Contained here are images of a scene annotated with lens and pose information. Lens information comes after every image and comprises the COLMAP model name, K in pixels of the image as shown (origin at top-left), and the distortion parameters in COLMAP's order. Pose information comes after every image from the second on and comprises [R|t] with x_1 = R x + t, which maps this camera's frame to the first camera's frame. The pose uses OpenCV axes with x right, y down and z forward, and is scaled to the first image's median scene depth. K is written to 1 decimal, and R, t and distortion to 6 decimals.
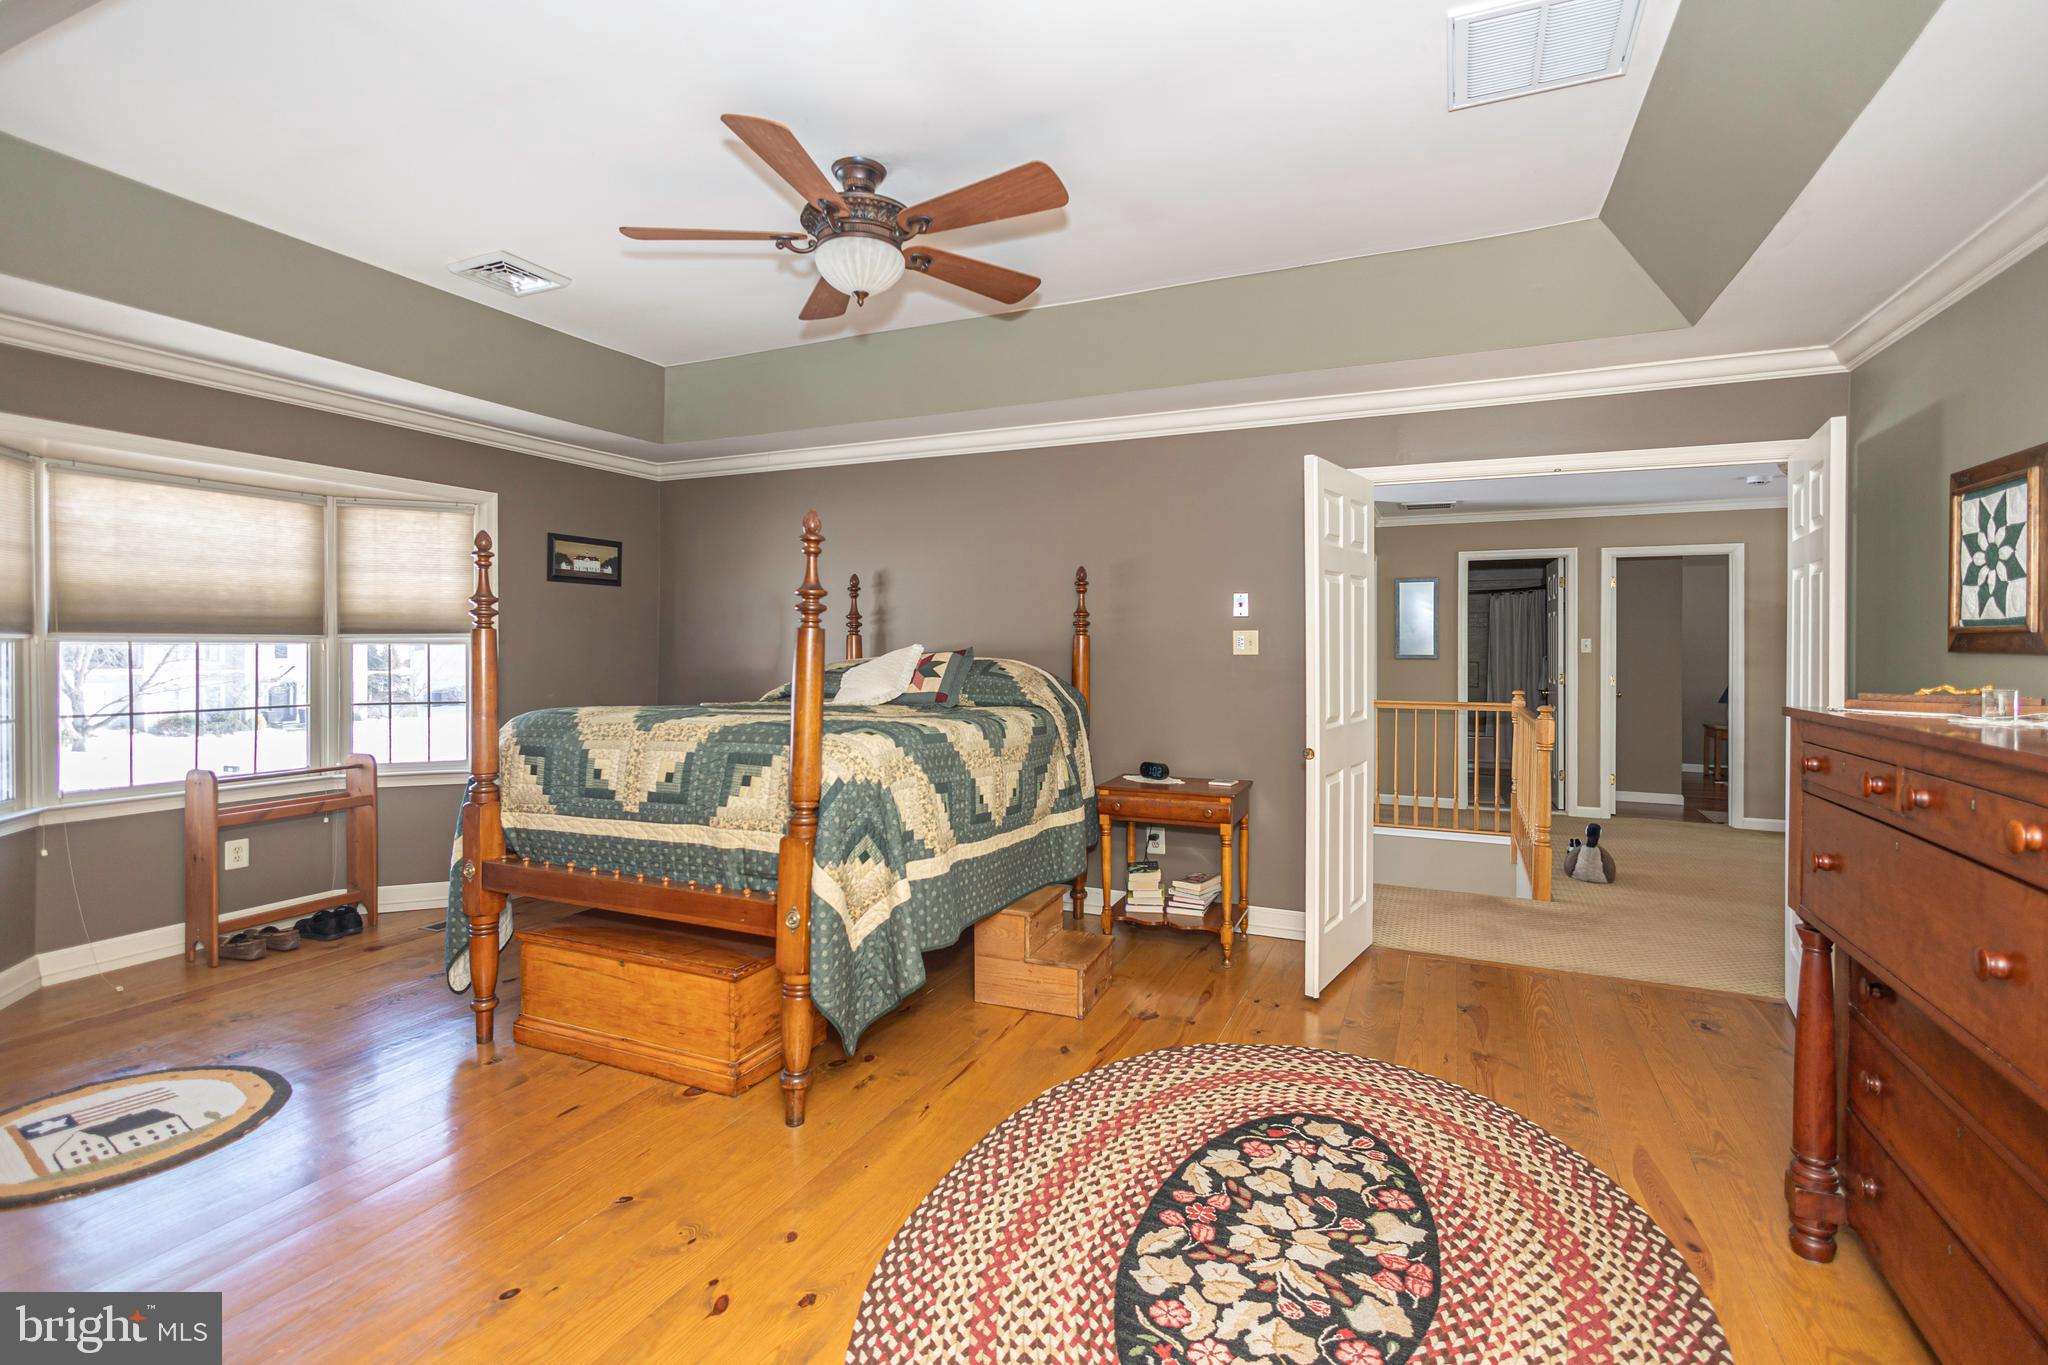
lens RADIAL K [[952.3, 0, 1020.2], [0, 952.3, 661.0], [0, 0, 1]] dist [0.003526, -0.002192]
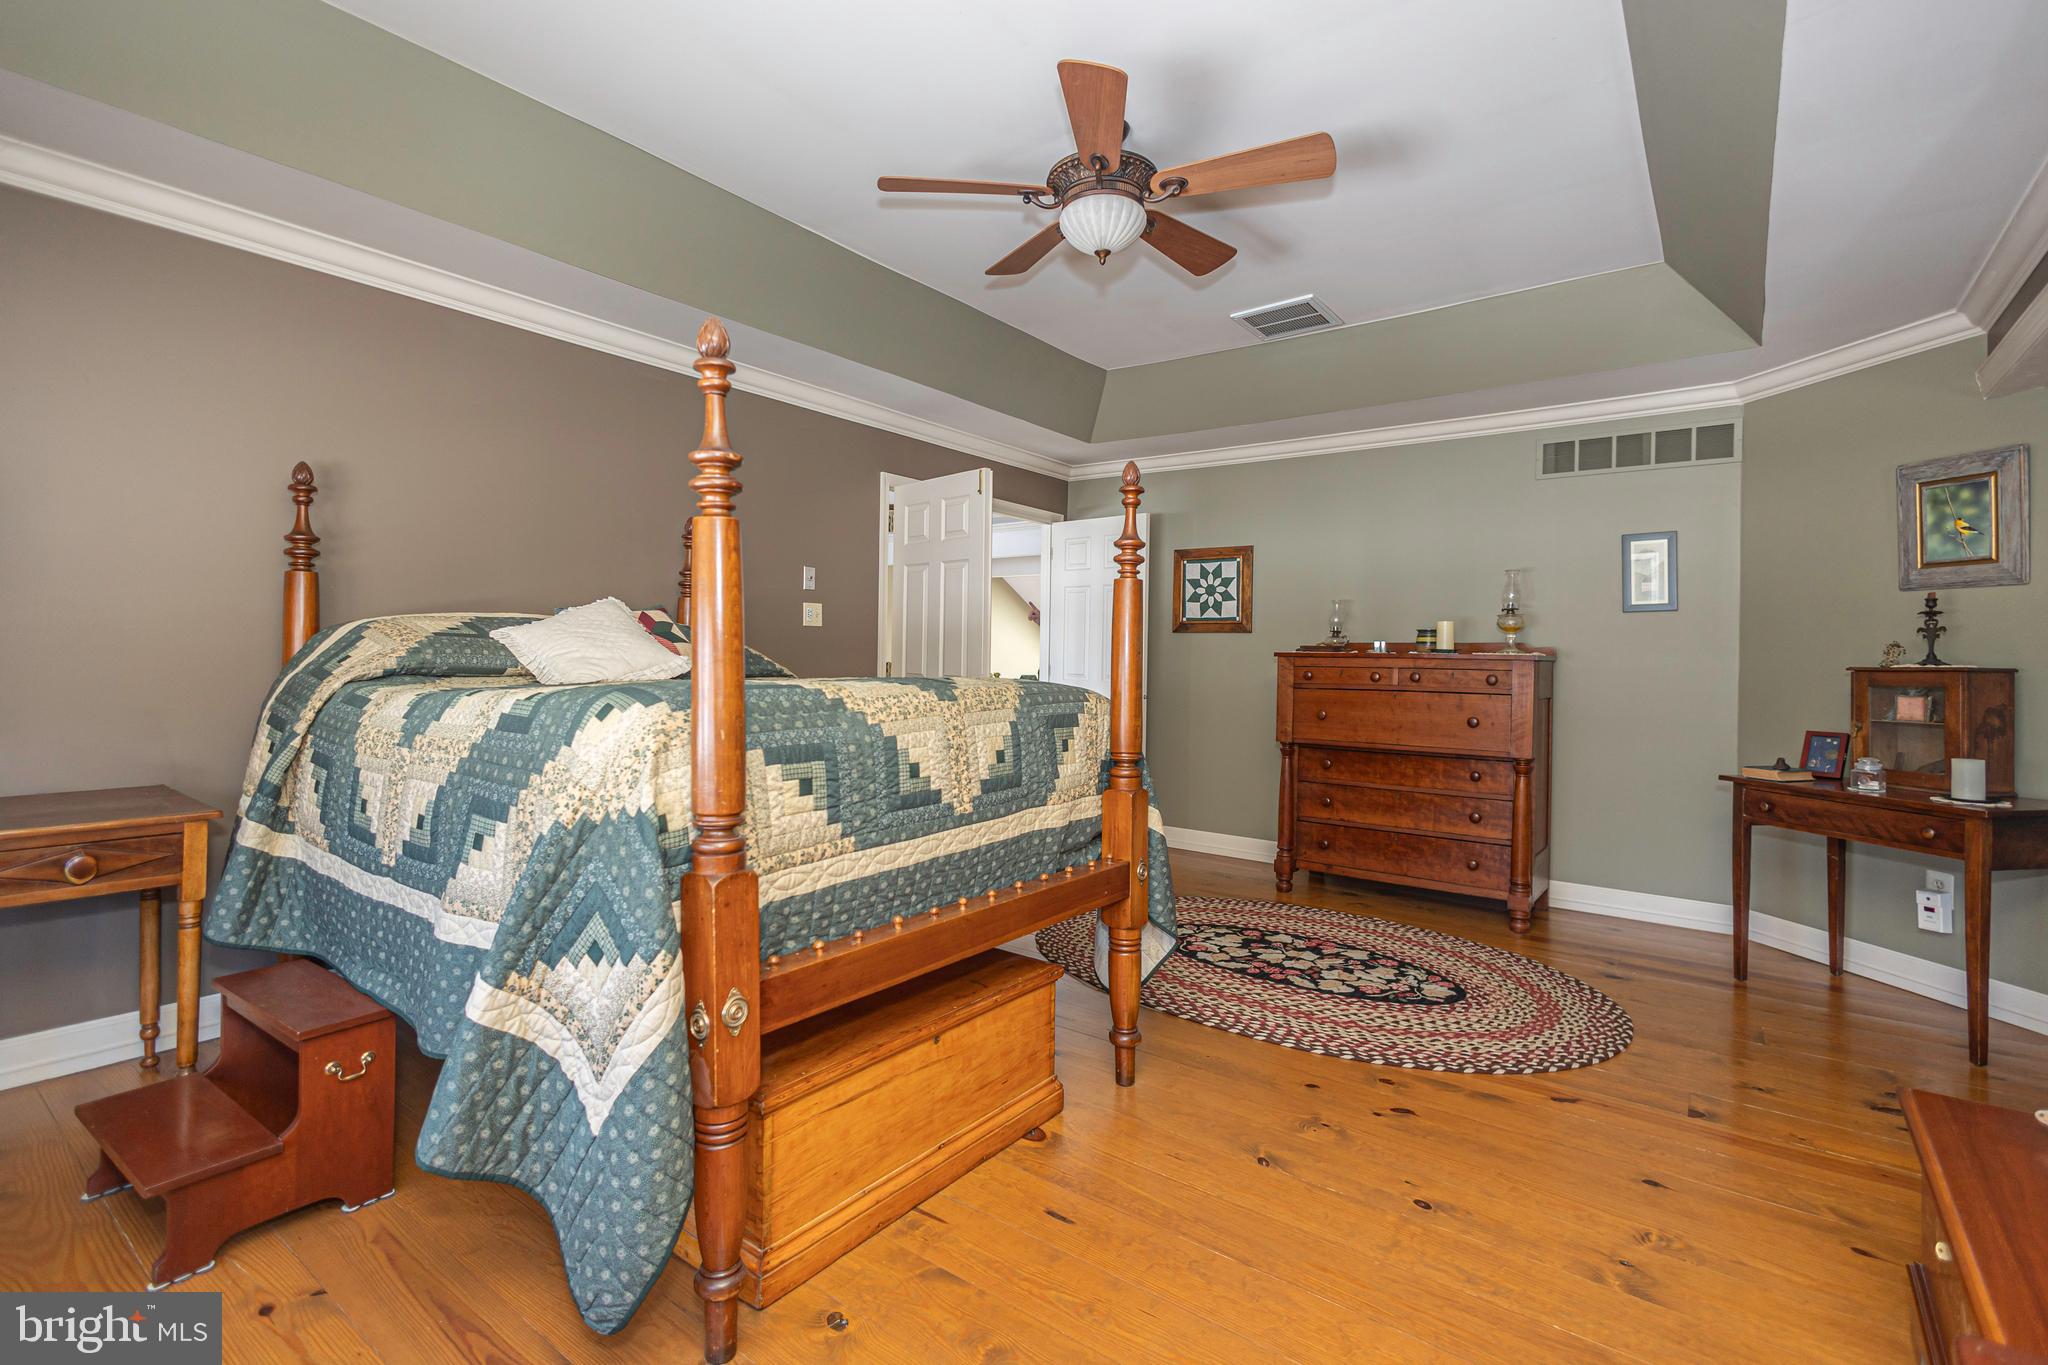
lens RADIAL K [[952.3, 0, 1035.9], [0, 952.3, 672.4], [0, 0, 1]] dist [0.003526, -0.002192]
pose [[0.203062, -0.015585, 0.979042, -1.333864], [0.002326, 0.999878, 0.015434, 0.051588], [-0.979163, -0.000857, 0.203073, 0.981864]]
